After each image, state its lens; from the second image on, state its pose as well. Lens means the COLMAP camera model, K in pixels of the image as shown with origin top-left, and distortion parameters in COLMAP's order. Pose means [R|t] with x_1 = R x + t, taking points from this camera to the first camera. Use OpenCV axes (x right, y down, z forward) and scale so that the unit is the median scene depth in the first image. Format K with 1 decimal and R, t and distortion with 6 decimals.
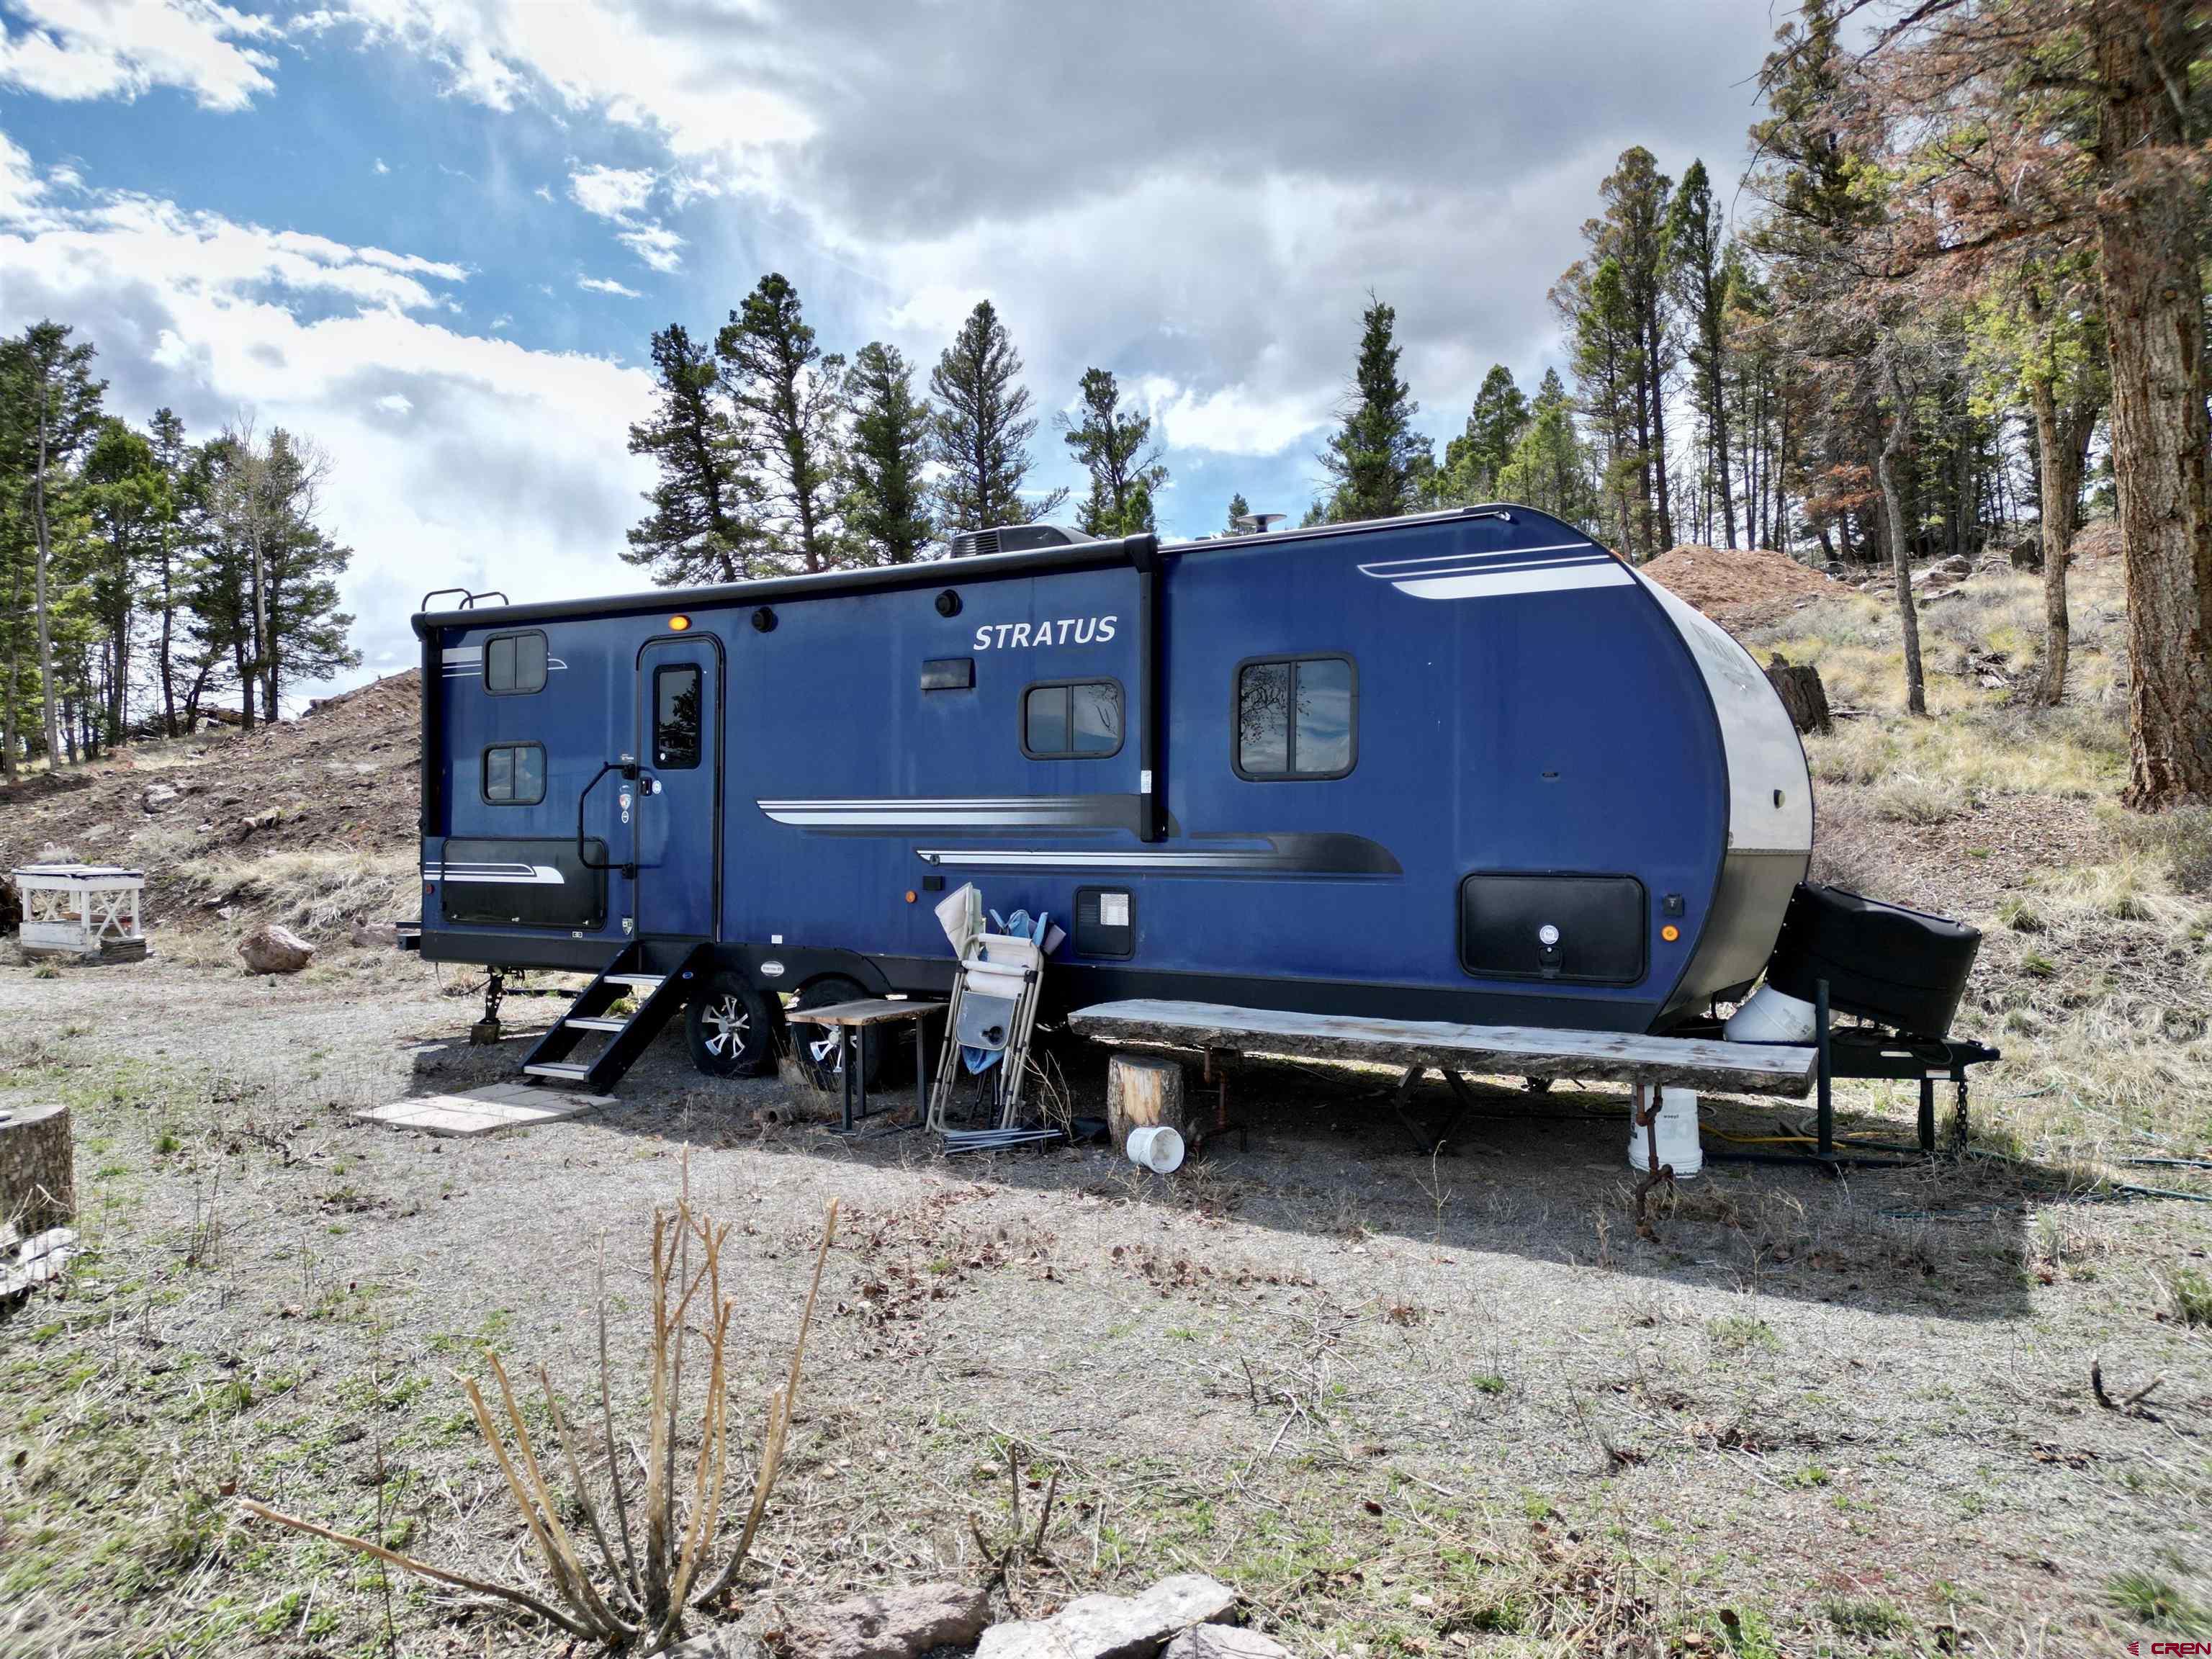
lens RADIAL K [[1528.1, 0, 1106.0], [0, 1528.1, 829.5], [0, 0, 1]] dist [0.093492, -0.149313]
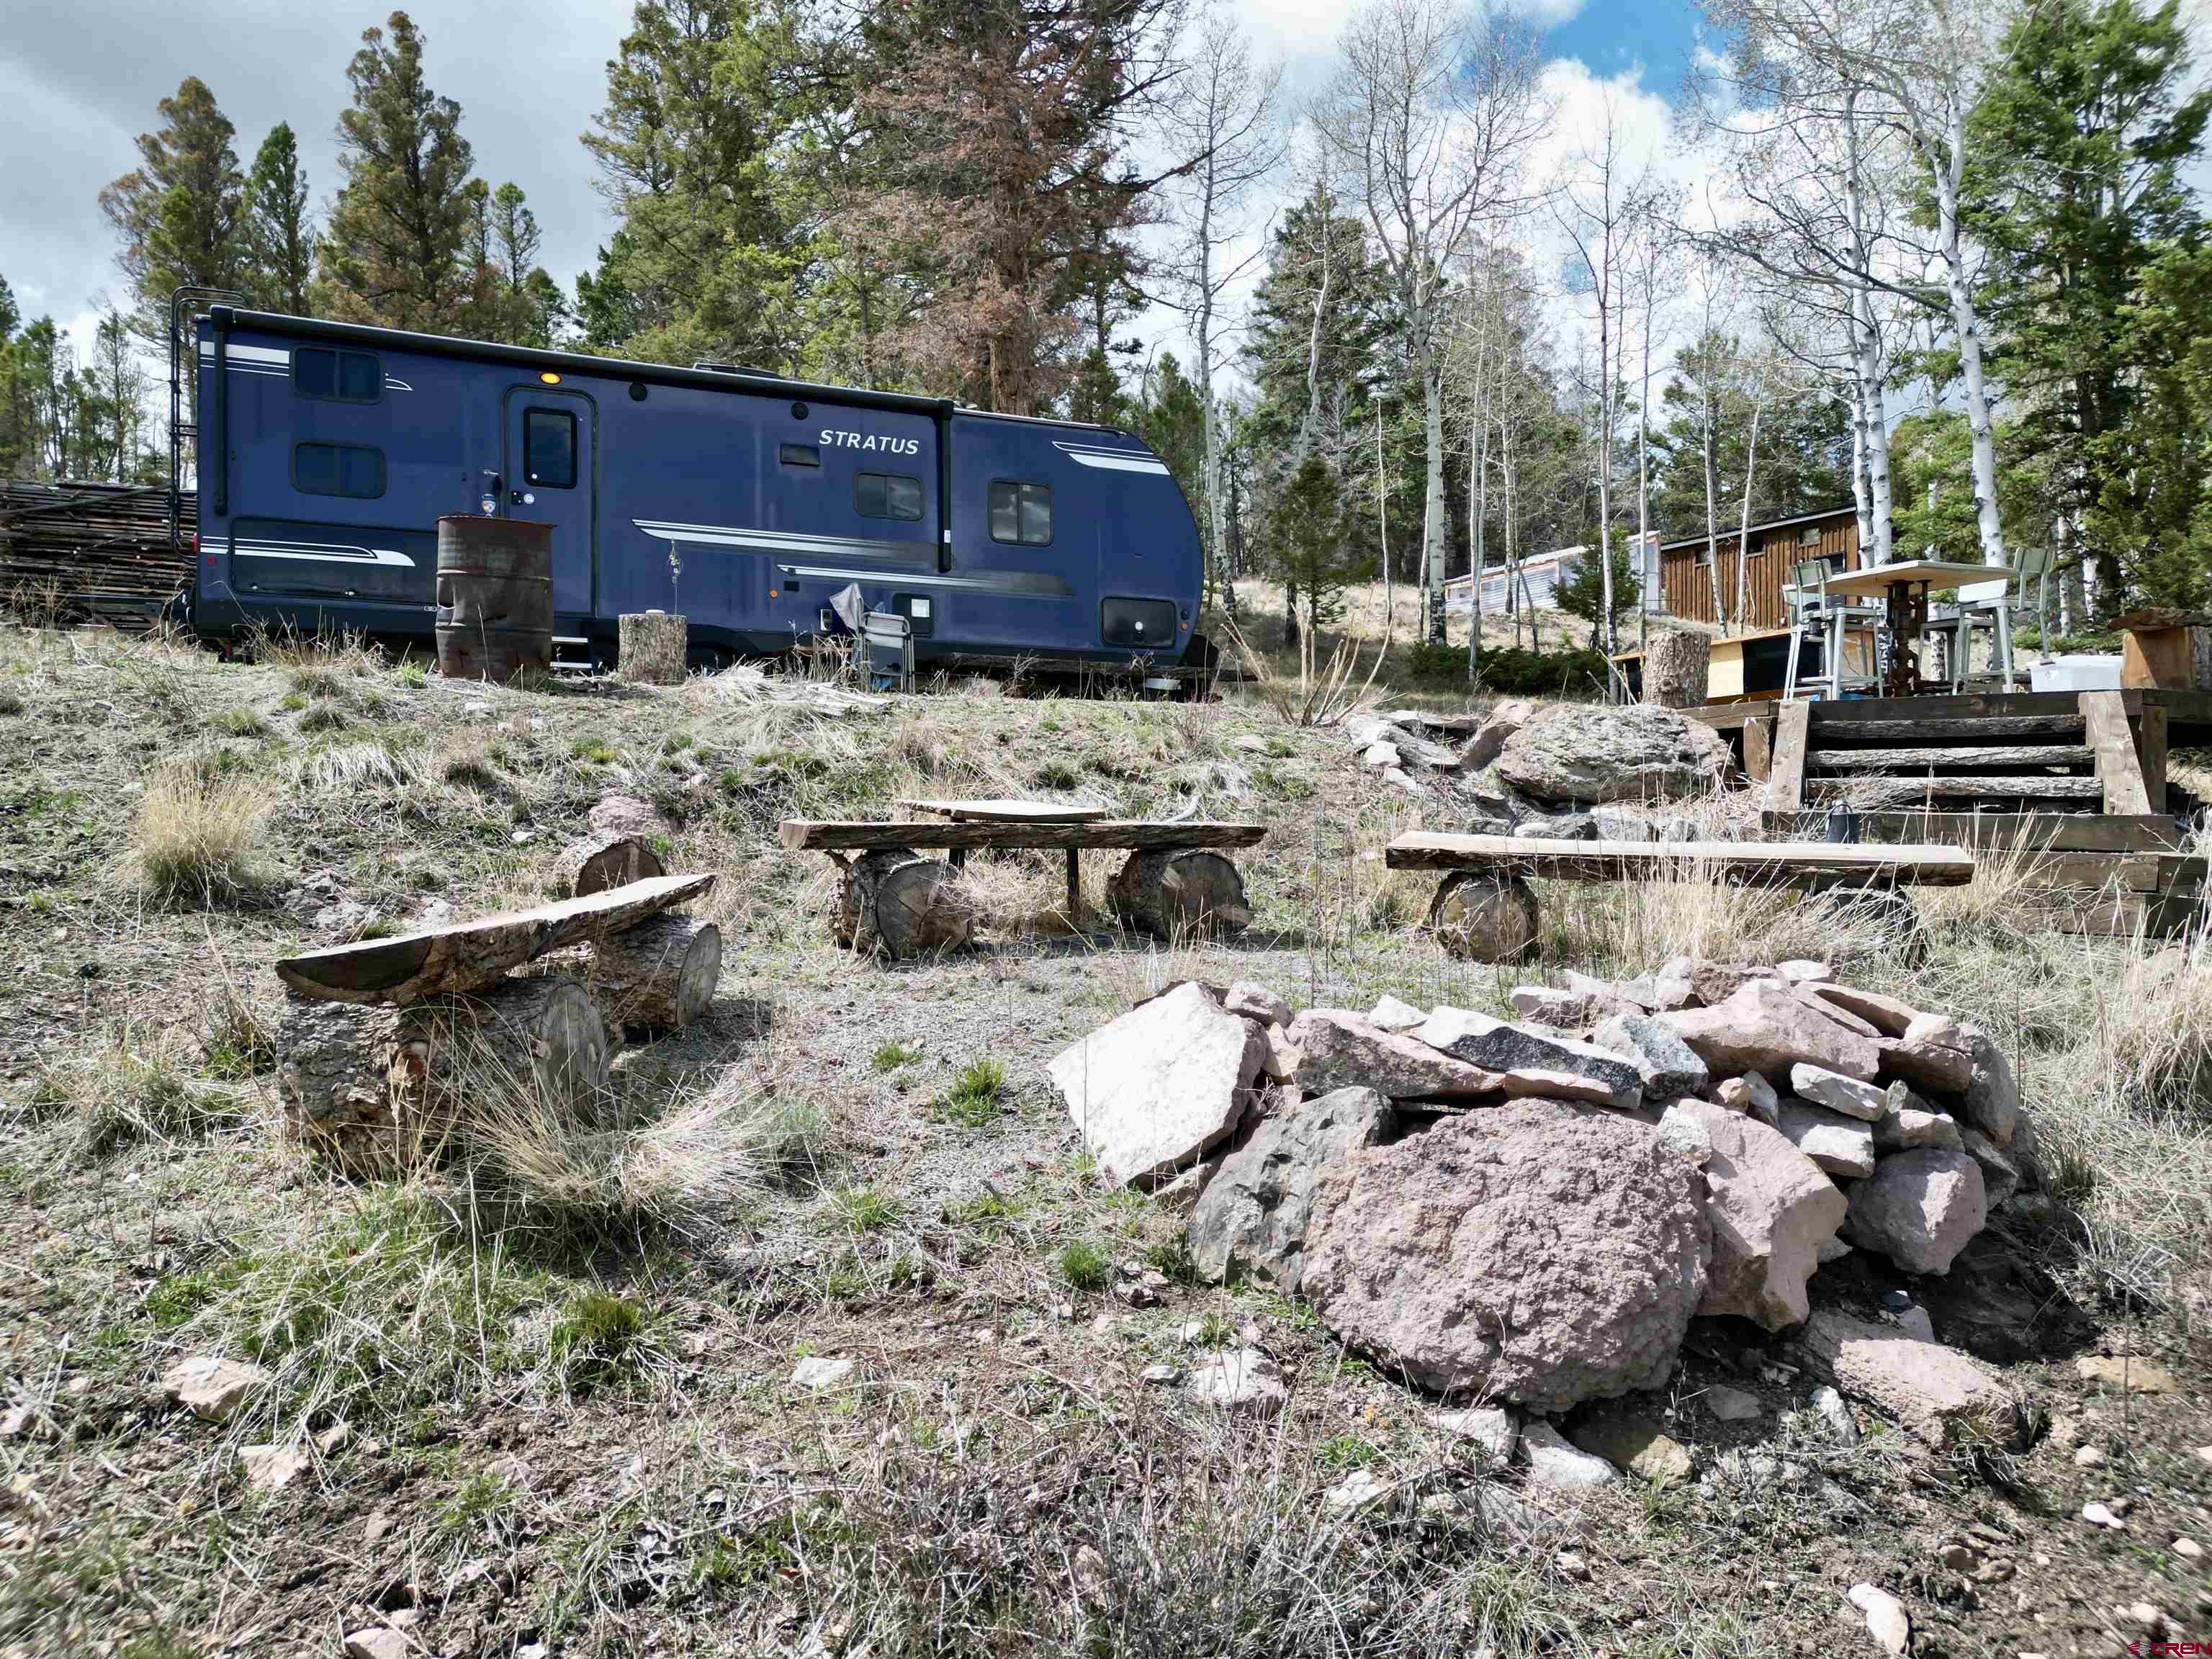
lens RADIAL K [[1552.9, 0, 1106.0], [0, 1552.9, 829.5], [0, 0, 1]] dist [0.068500, -0.070369]
pose [[0.542115, -0.000082, 0.840304, -0.165534], [0.007899, 0.999956, -0.004999, 0.038071], [-0.840267, 0.009348, 0.542092, -0.018078]]
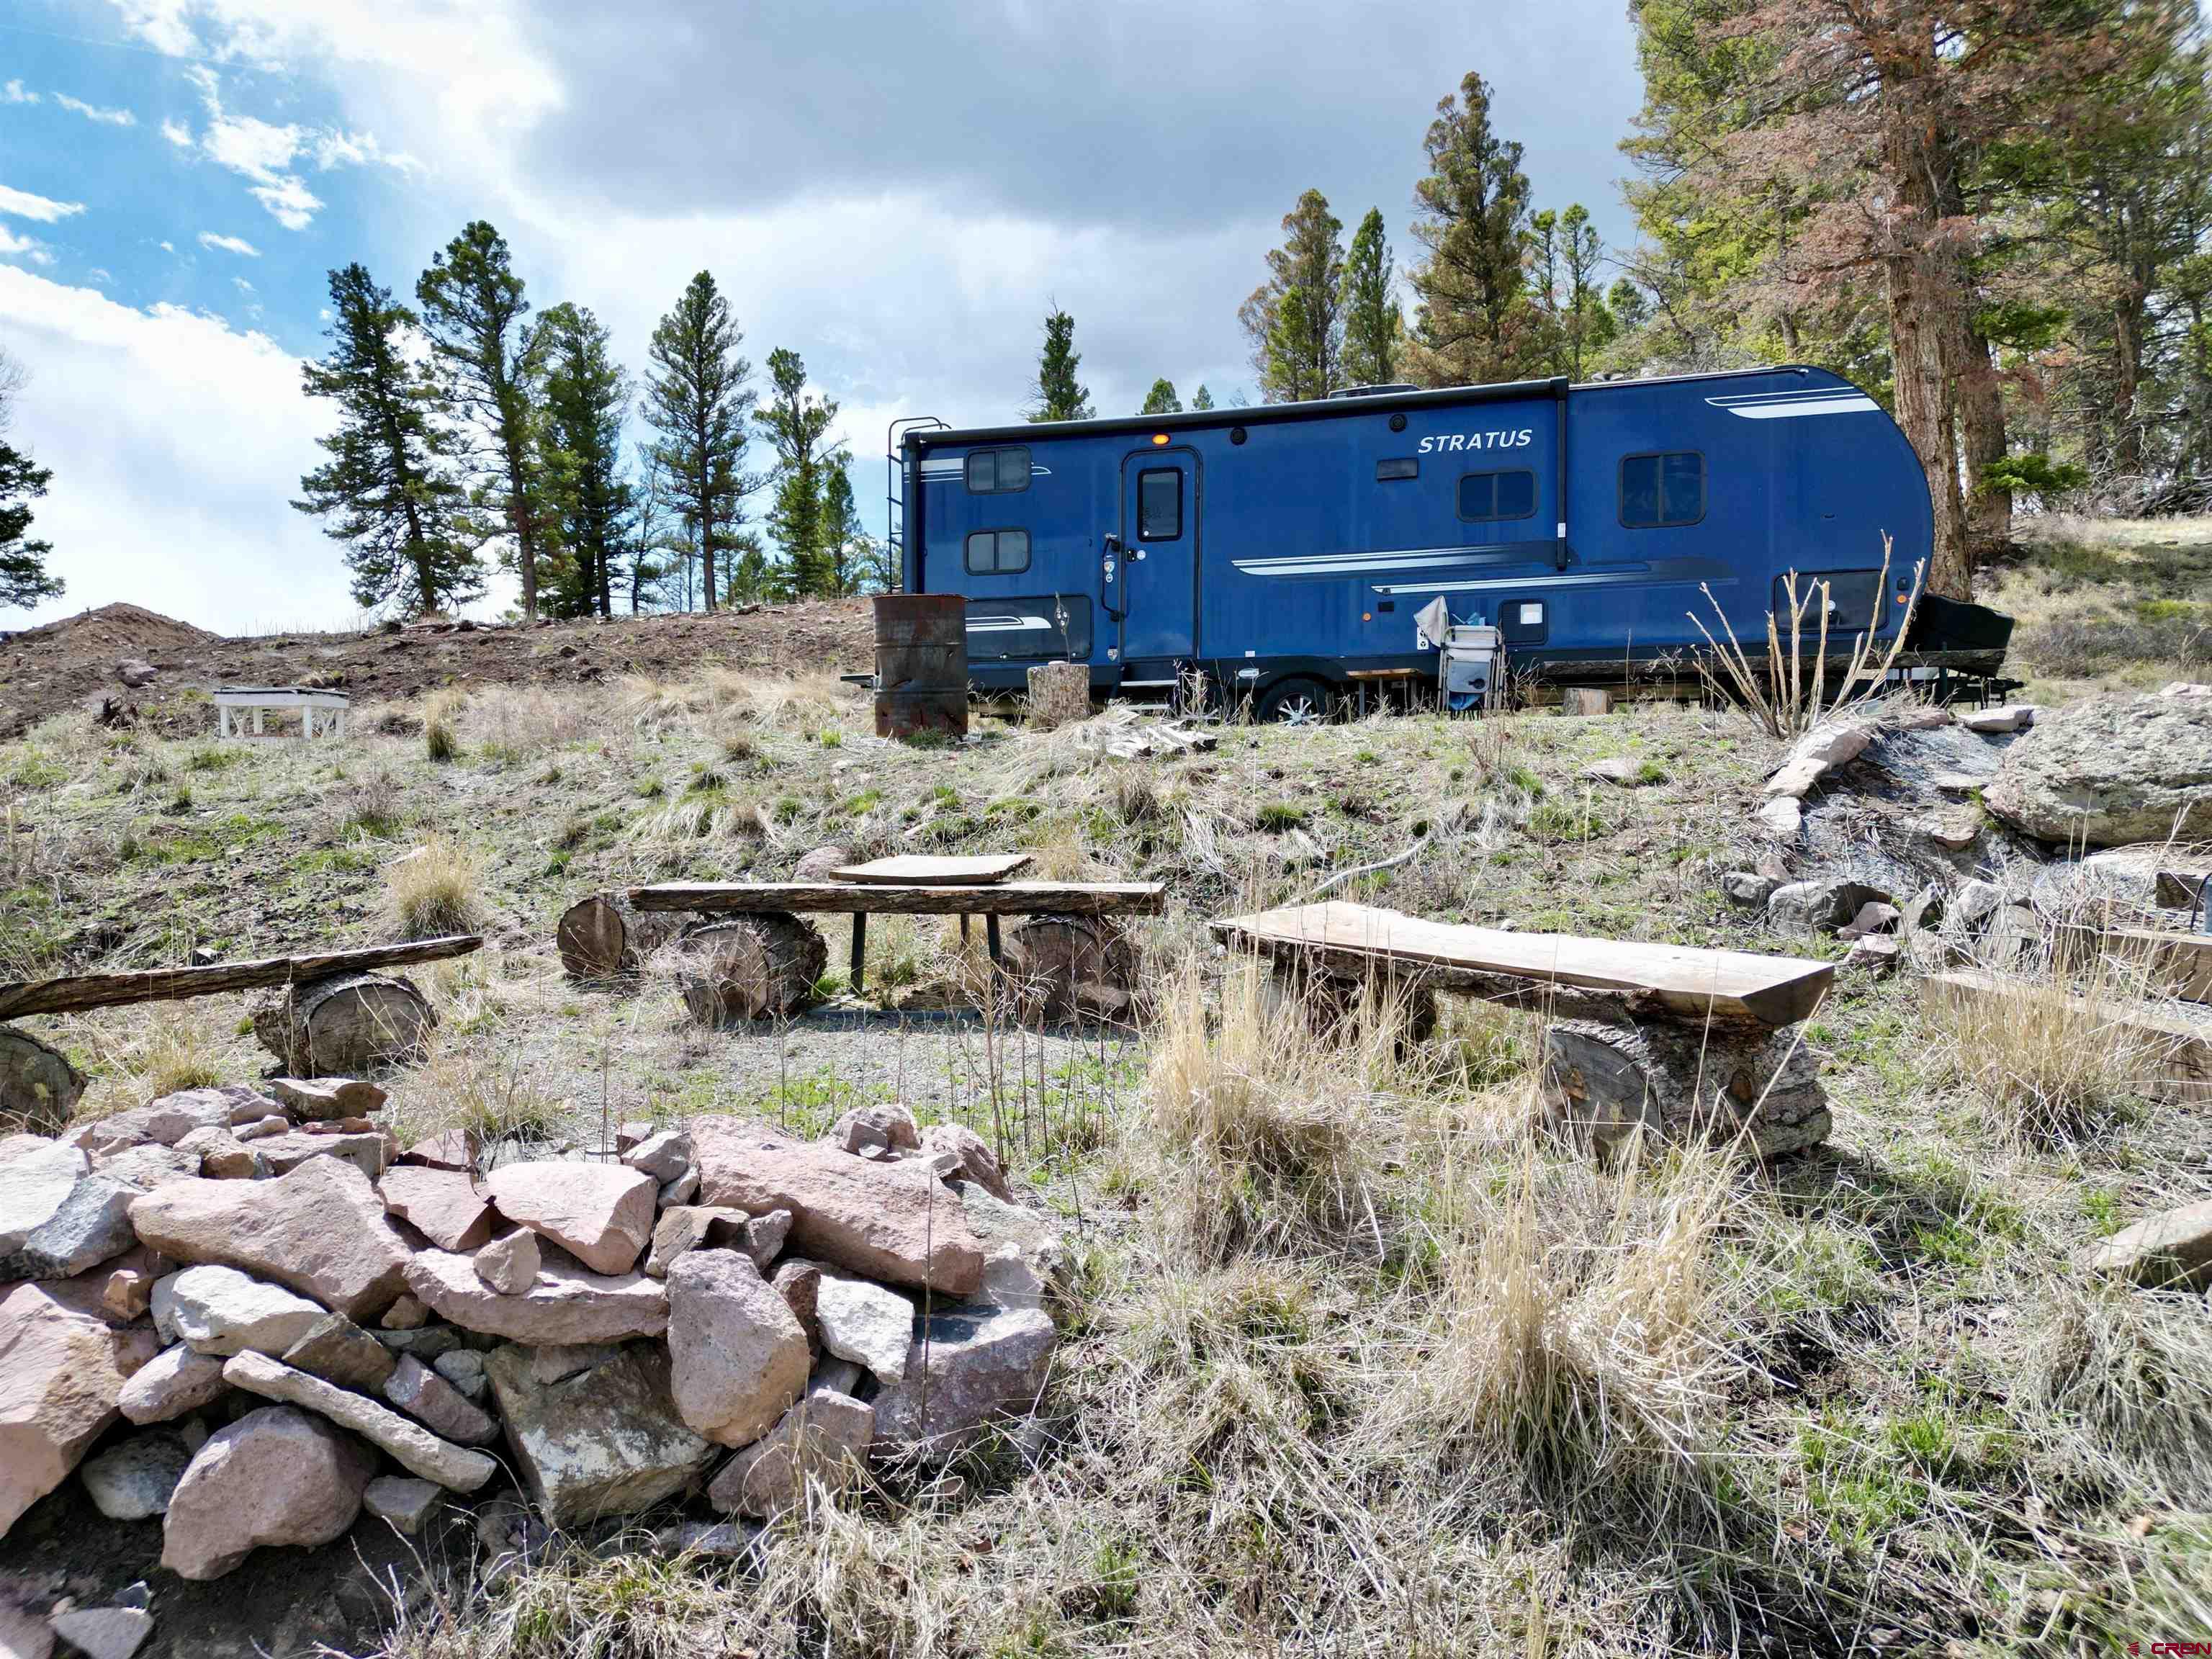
lens RADIAL K [[1553.2, 0, 1106.0], [0, 1553.2, 829.5], [0, 0, 1]] dist [0.051025, -0.041421]
pose [[0.962903, -0.001317, 0.269845, -0.102732], [0.004380, 0.999933, -0.010746, 0.034946], [-0.269813, 0.011530, 0.962844, -0.052918]]
